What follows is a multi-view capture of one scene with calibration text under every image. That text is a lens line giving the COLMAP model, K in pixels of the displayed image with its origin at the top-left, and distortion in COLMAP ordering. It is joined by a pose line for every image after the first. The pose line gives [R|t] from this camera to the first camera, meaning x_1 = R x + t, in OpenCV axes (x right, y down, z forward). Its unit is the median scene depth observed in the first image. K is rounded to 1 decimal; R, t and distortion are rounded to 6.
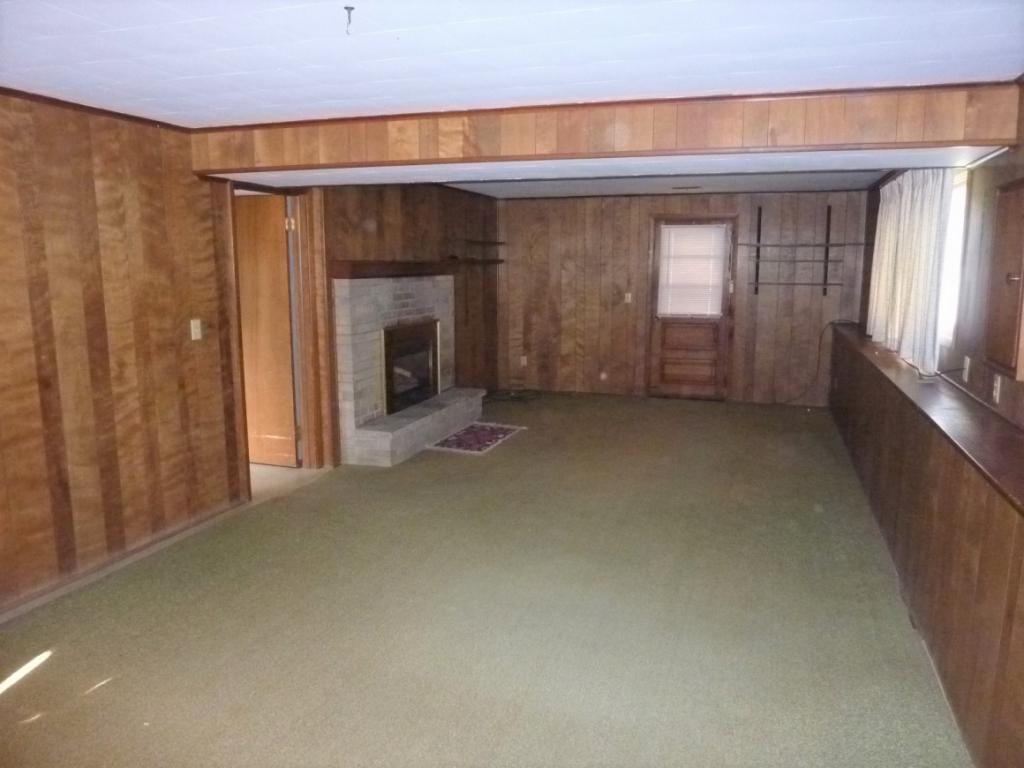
lens RADIAL K [[747.5, 0, 512.0], [0, 747.5, 384.0], [0, 0, 1]] dist [0.002247, 0.000517]
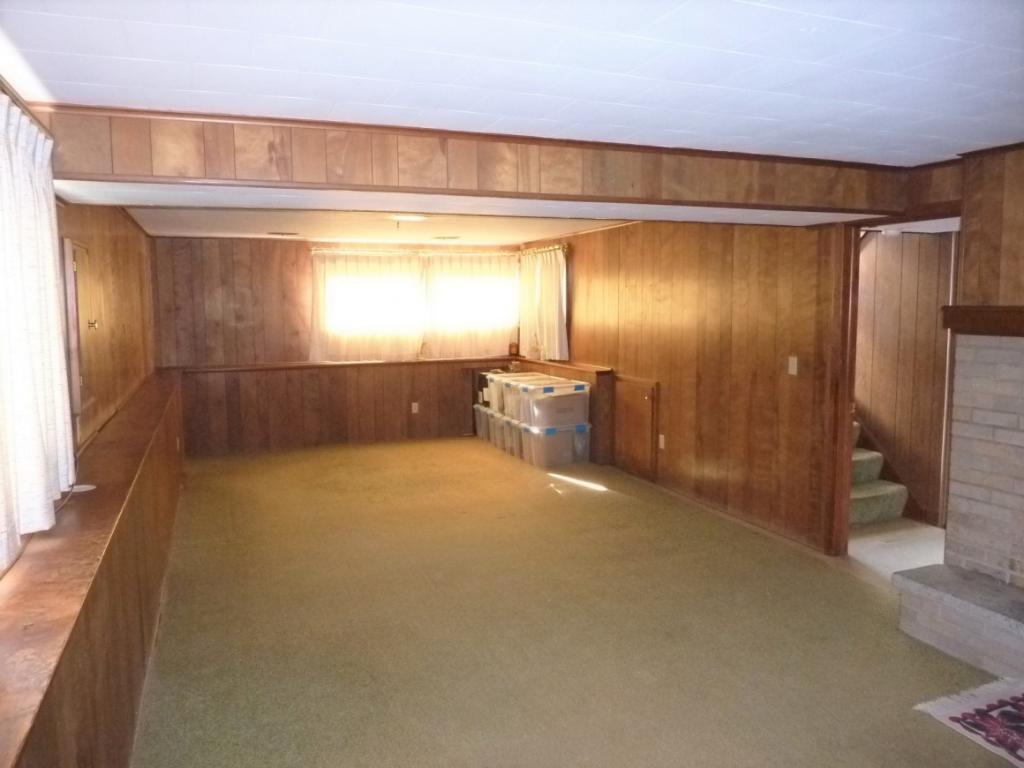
lens RADIAL K [[753.6, 0, 512.0], [0, 753.6, 384.0], [0, 0, 1]] dist [-0.039993, 0.001190]
pose [[-0.762332, 0.079142, -0.642328, 0.314853], [-0.093839, 0.968489, 0.230700, -0.135336], [0.640346, 0.236146, -0.730884, 0.794176]]
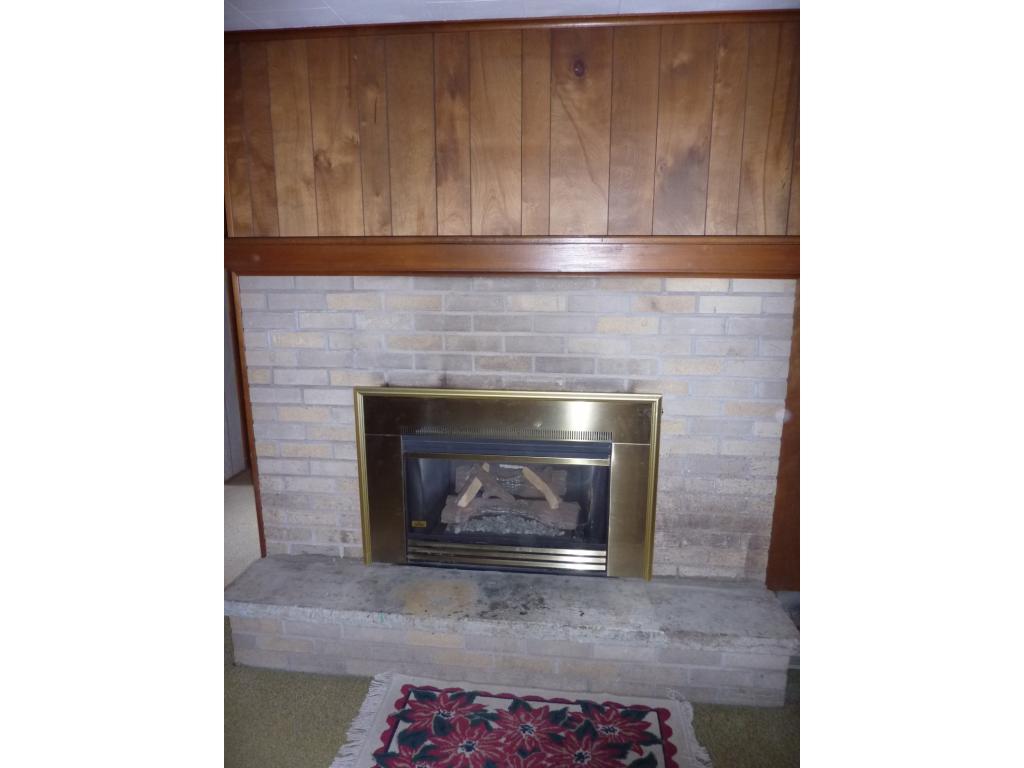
lens RADIAL K [[579.7, 0, 512.0], [0, 579.7, 384.0], [0, 0, 1]] dist [-0.023288, 0.000363]
pose [[0.213836, 0.206903, -0.954707, 0.131357], [-0.159336, 0.971612, 0.174879, -0.107173], [0.963788, 0.114723, 0.240732, 0.703565]]
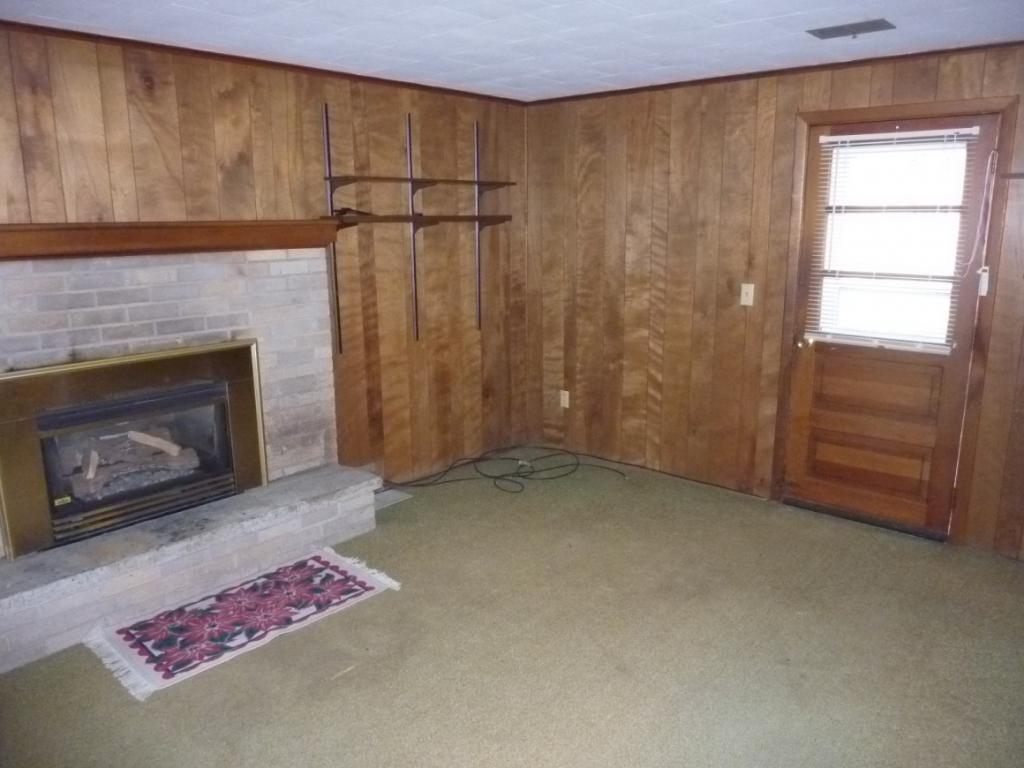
lens RADIAL K [[753.6, 0, 512.0], [0, 753.6, 384.0], [0, 0, 1]] dist [-0.039993, 0.001190]
pose [[0.922201, 0.078069, -0.378749, 0.203129], [-0.057066, 0.996161, 0.066384, -0.081693], [0.382478, -0.039605, 0.923116, 0.497464]]
